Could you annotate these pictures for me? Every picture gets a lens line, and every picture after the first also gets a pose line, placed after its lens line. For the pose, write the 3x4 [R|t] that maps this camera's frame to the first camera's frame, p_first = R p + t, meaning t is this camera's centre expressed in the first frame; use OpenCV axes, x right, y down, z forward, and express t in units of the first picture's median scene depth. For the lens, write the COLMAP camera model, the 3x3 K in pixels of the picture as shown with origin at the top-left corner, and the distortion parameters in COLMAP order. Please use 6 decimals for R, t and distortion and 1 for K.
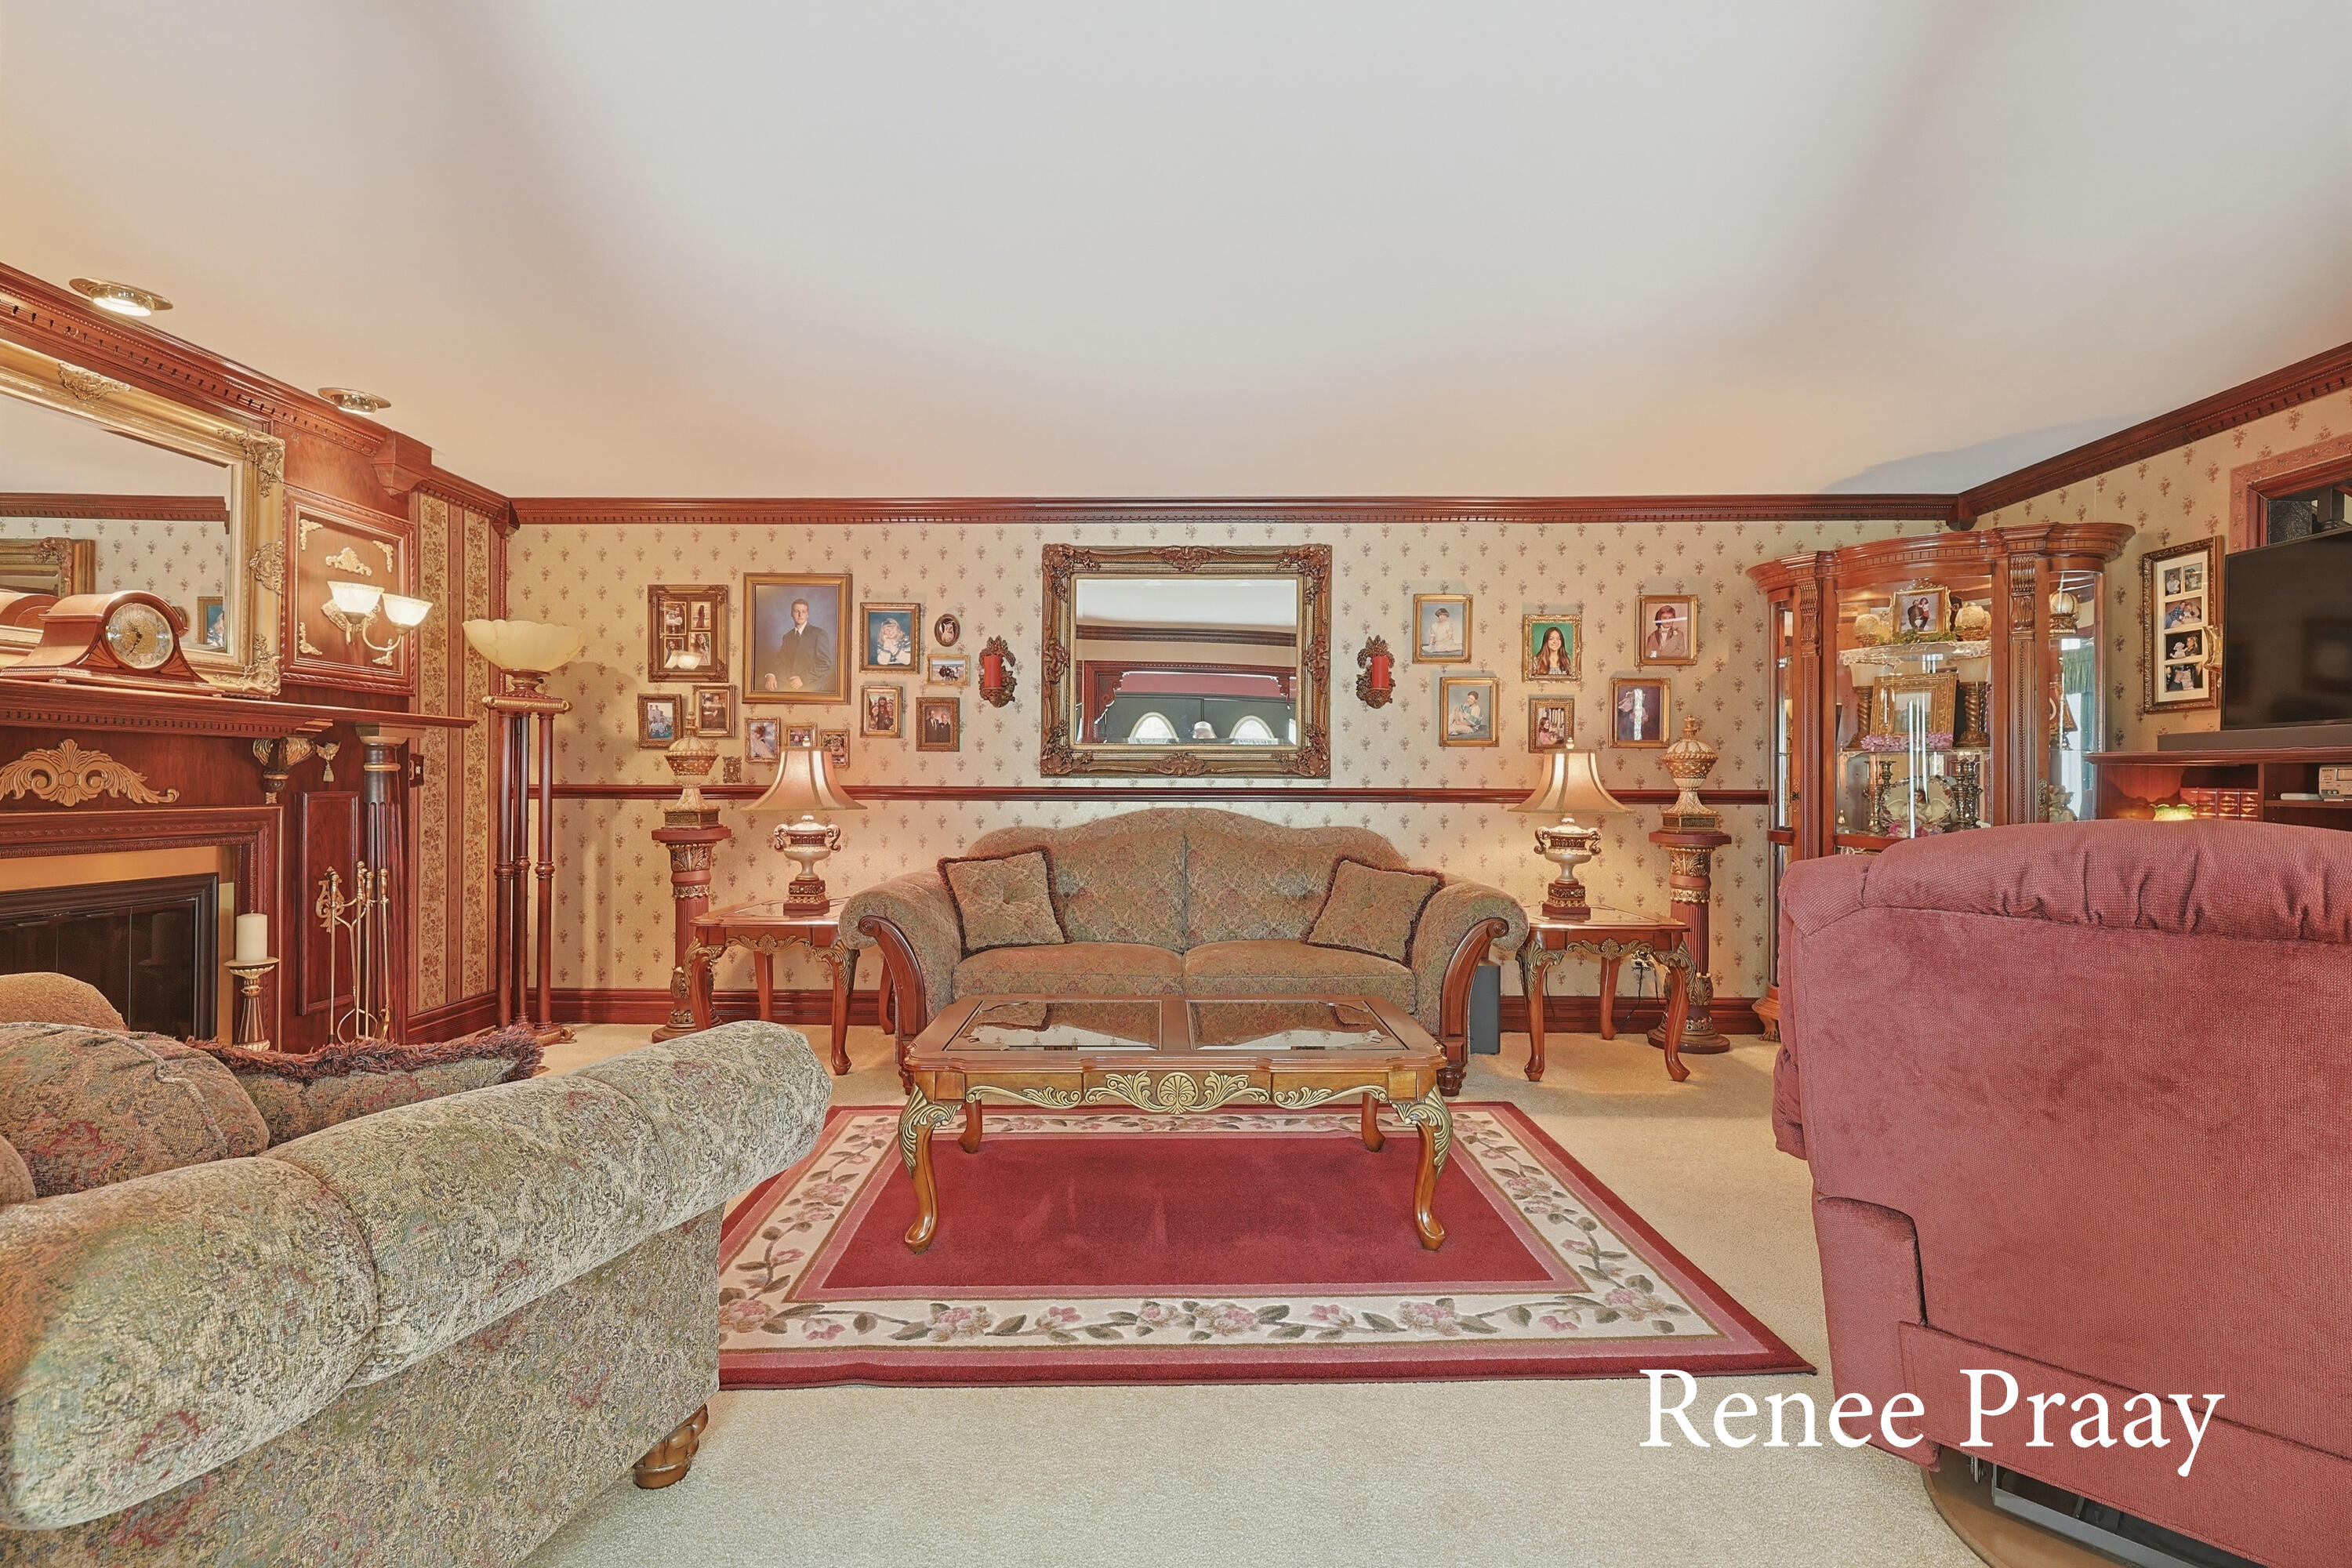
lens RADIAL K [[1062.3, 0, 1176.6], [0, 1062.3, 778.6], [0, 0, 1]] dist [0.000761, 0.000669]
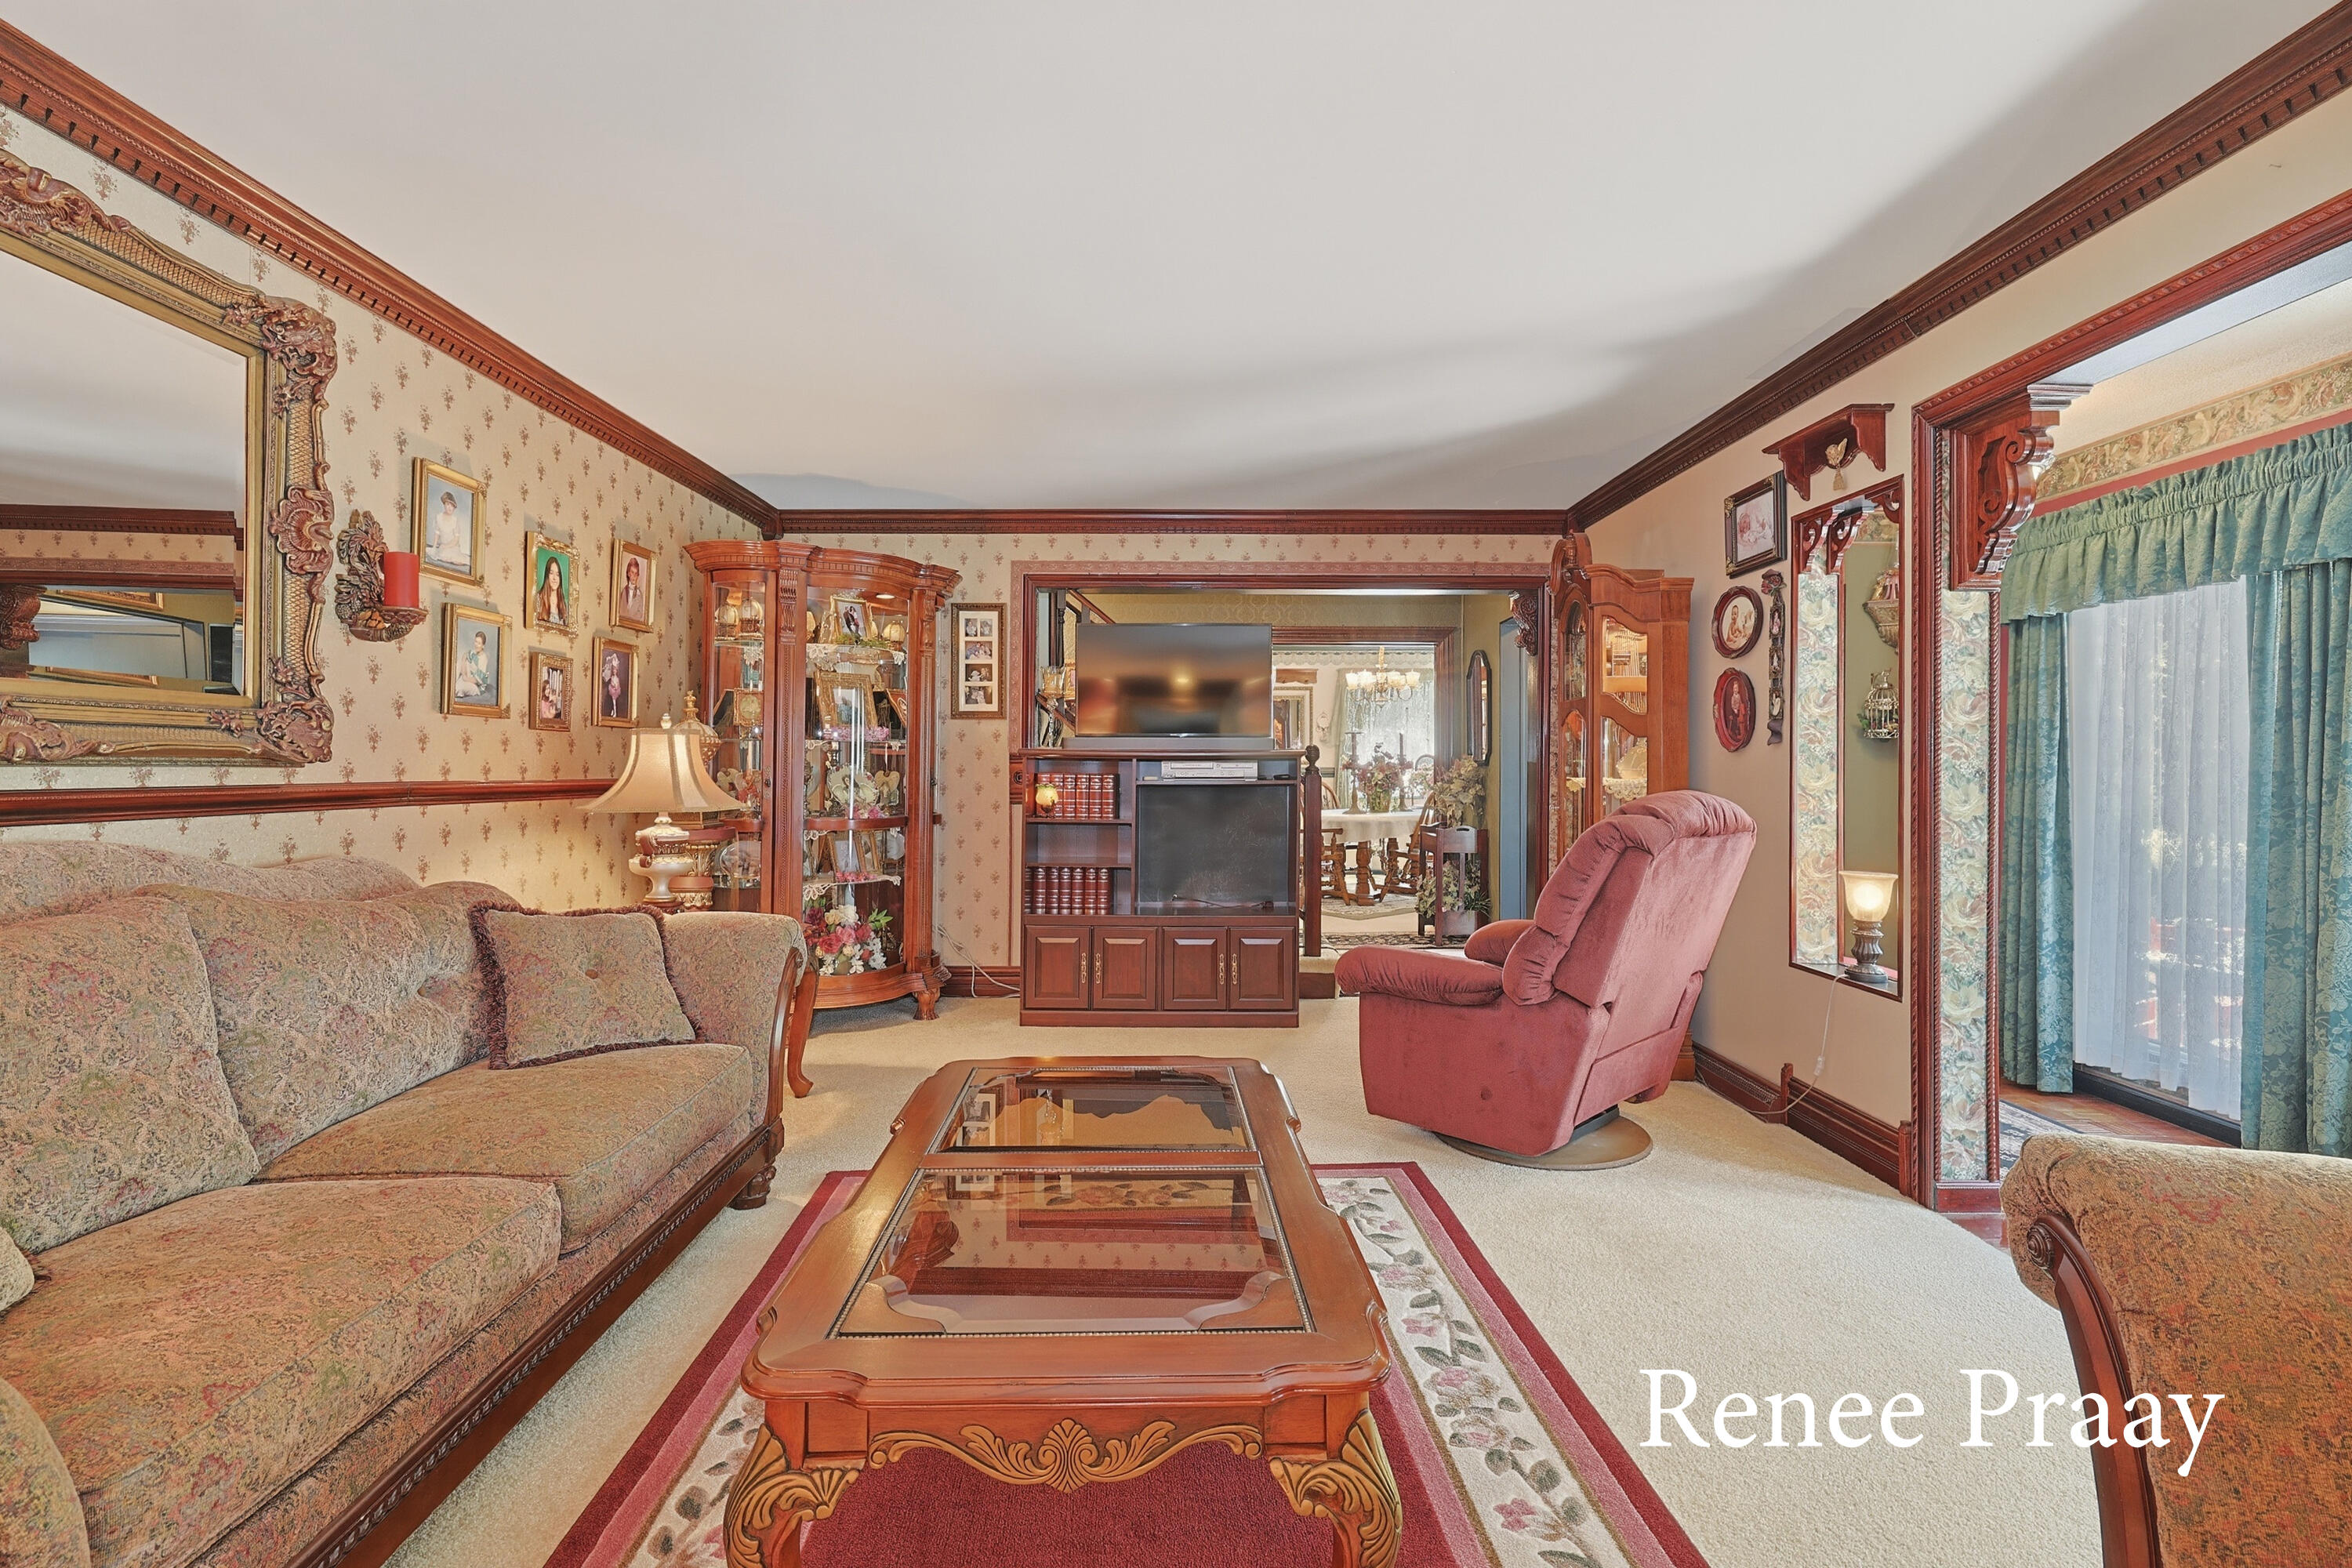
lens RADIAL K [[1062.3, 0, 1184.5], [0, 1062.3, 773.7], [0, 0, 1]] dist [0.000761, 0.000669]
pose [[-0.022249, -0.012217, 0.999678, -0.419528], [-0.009979, 0.999878, 0.011998, -0.007728], [-0.999703, -0.009709, -0.022368, 0.632330]]
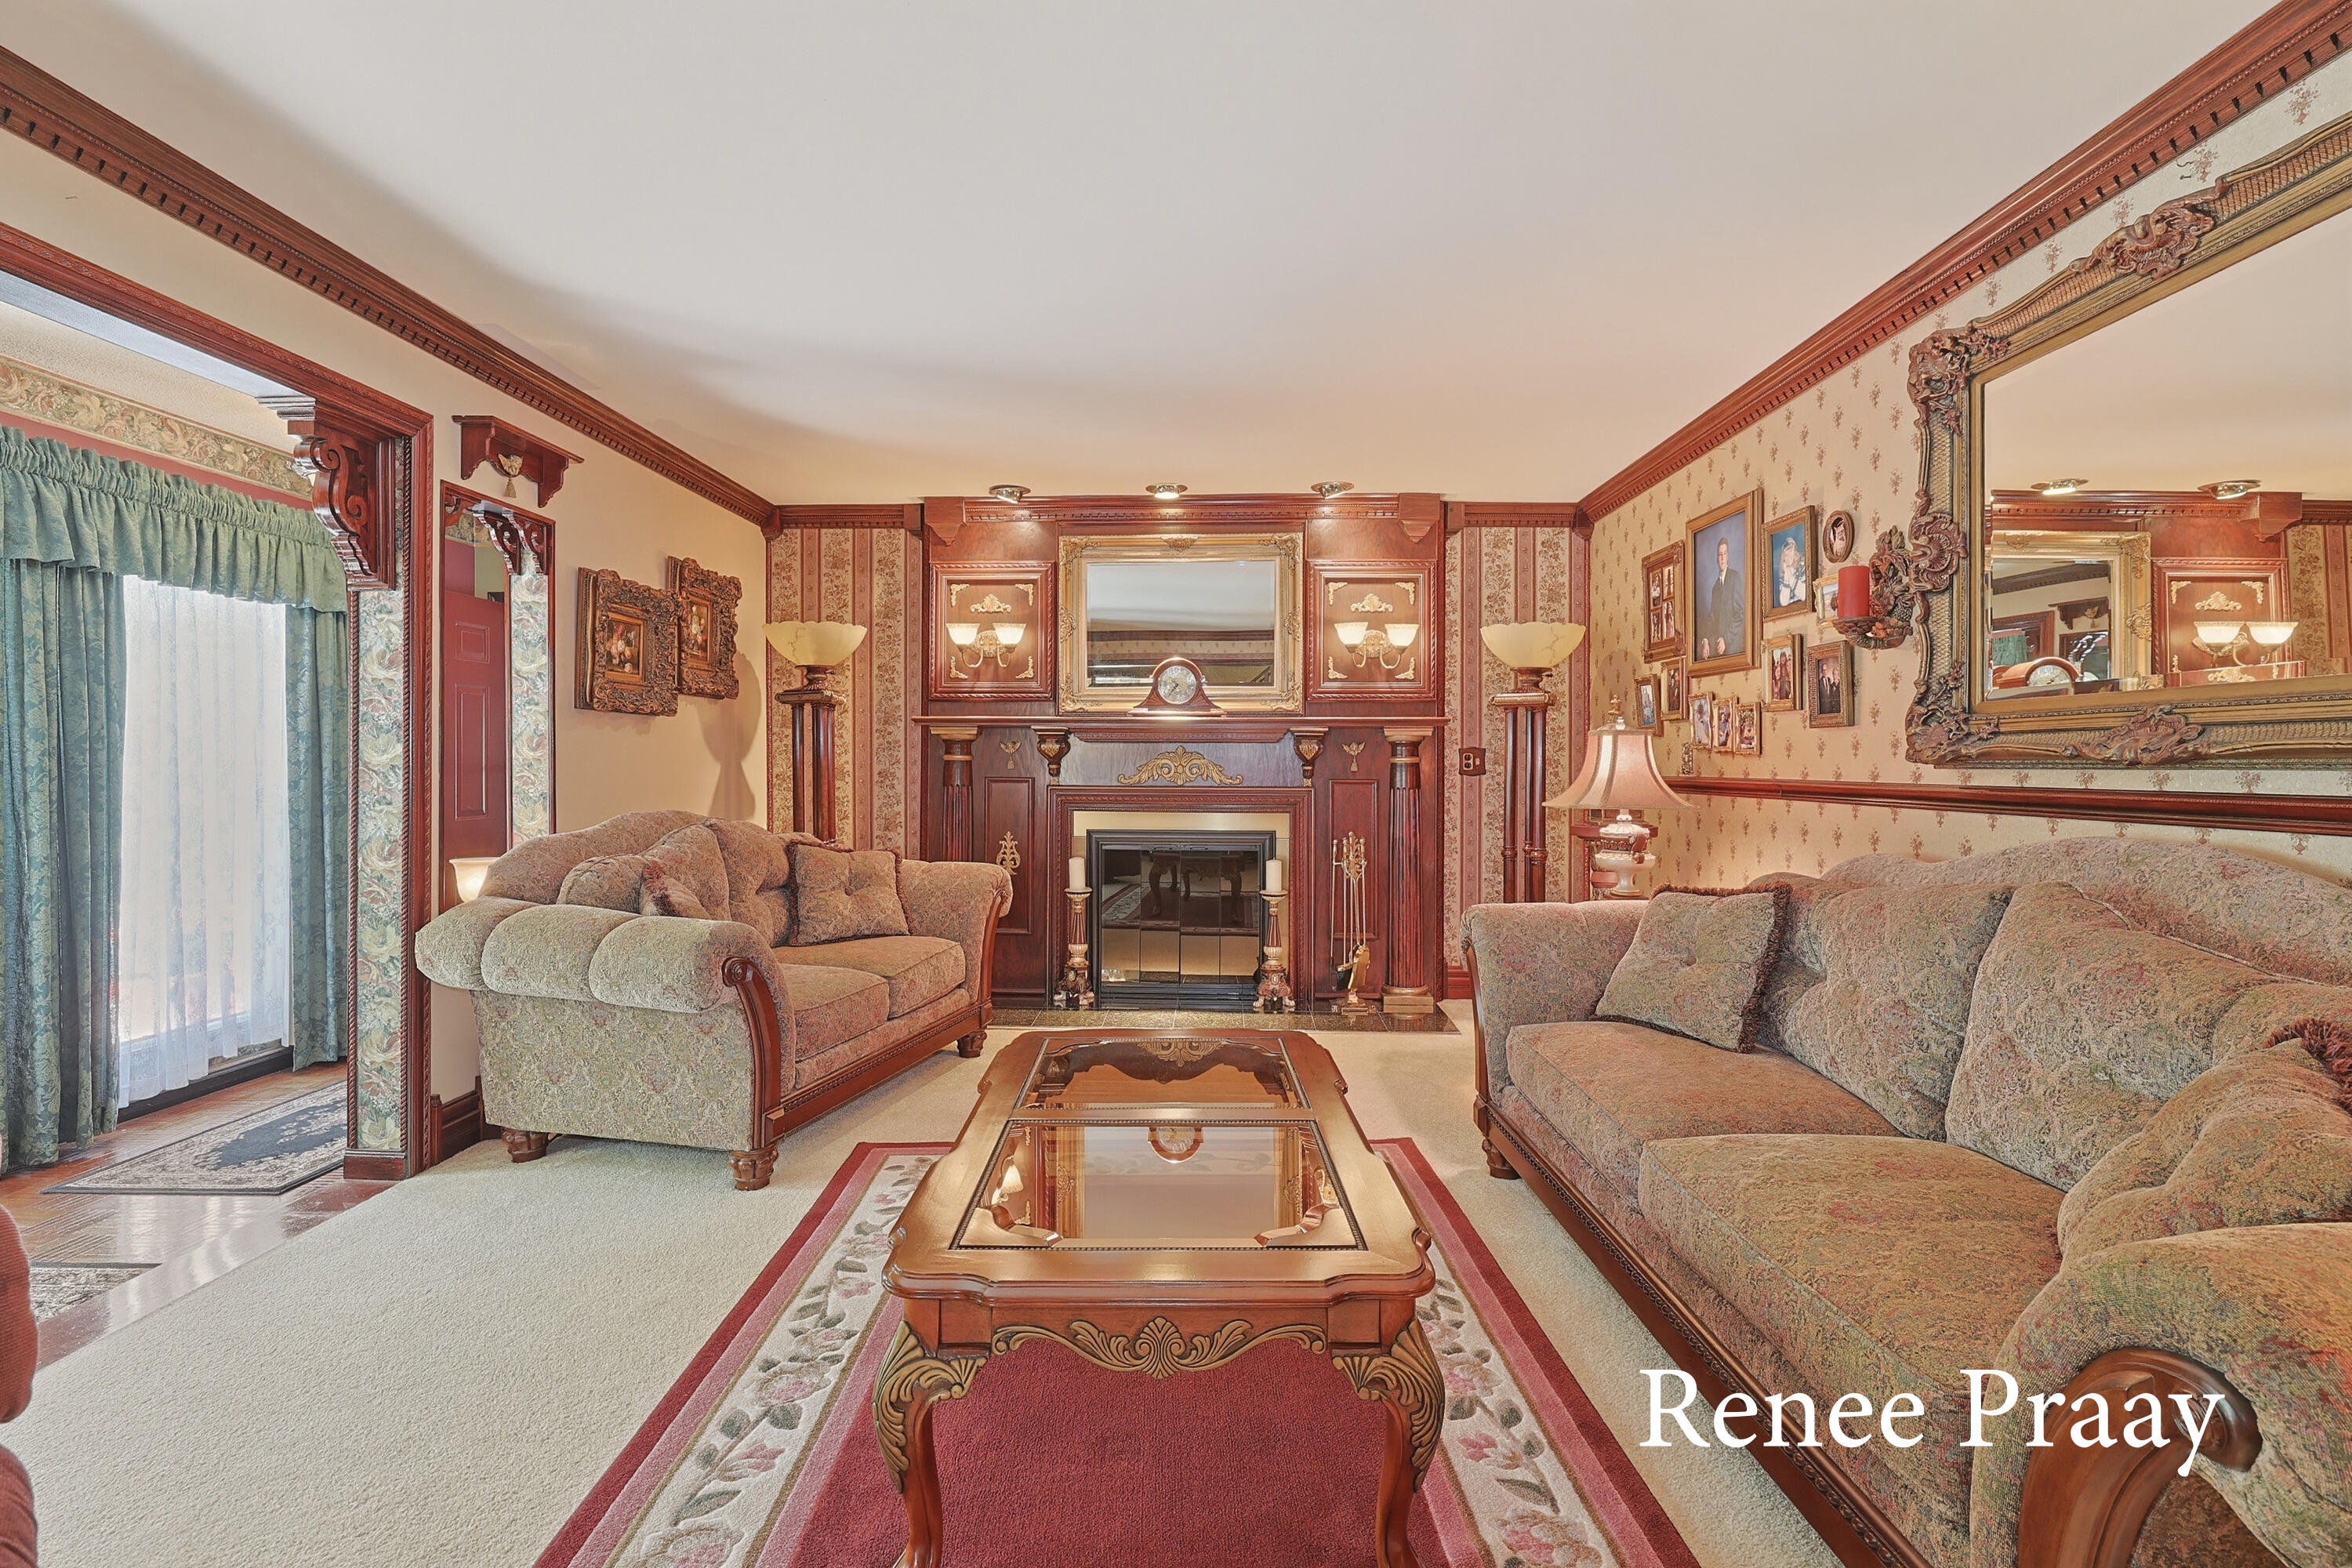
lens RADIAL K [[1062.3, 0, 1175.1], [0, 1062.3, 767.3], [0, 0, 1]] dist [0.000761, 0.000669]
pose [[-0.016474, -0.000135, -0.999864, 0.464490], [-0.000959, 1.000000, -0.000120, -0.001441], [0.999864, 0.000957, -0.016475, 0.669095]]
